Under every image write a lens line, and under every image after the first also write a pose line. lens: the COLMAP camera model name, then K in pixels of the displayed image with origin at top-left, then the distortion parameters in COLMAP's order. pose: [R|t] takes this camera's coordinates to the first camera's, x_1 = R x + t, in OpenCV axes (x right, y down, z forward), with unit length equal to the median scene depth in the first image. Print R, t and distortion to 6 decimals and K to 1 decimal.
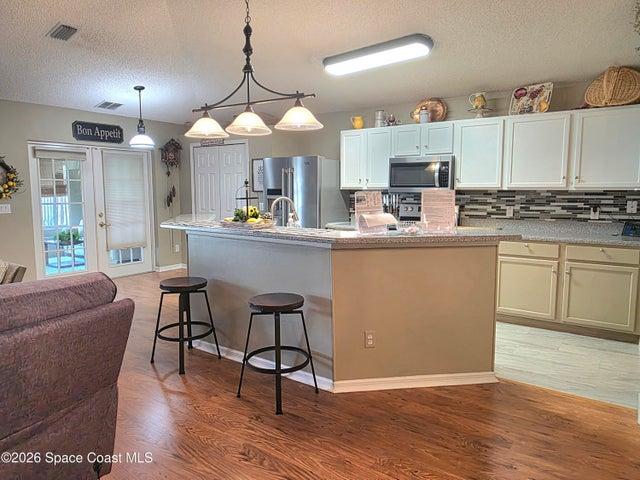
lens RADIAL K [[437.2, 0, 320.3], [0, 437.2, 242.5], [0, 0, 1]] dist [0.006470, -0.003686]
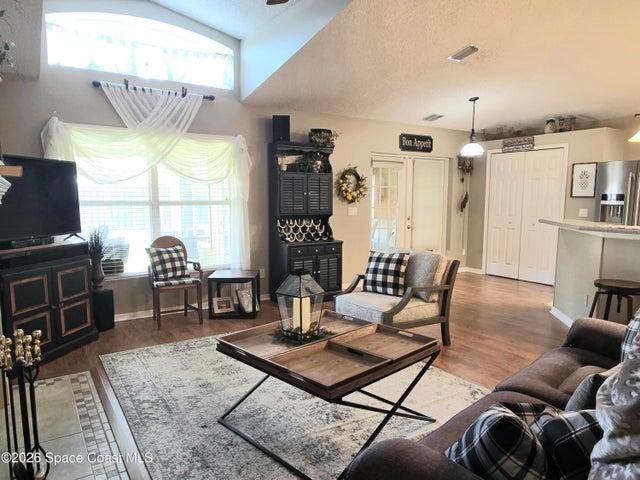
lens RADIAL K [[437.2, 0, 319.0], [0, 437.2, 244.4], [0, 0, 1]] dist [0.006470, -0.003686]
pose [[0.930668, 0.041279, -0.363529, -0.321769], [-0.046215, 0.998920, -0.004885, 0.018248], [0.362935, 0.021347, 0.931570, -0.100807]]
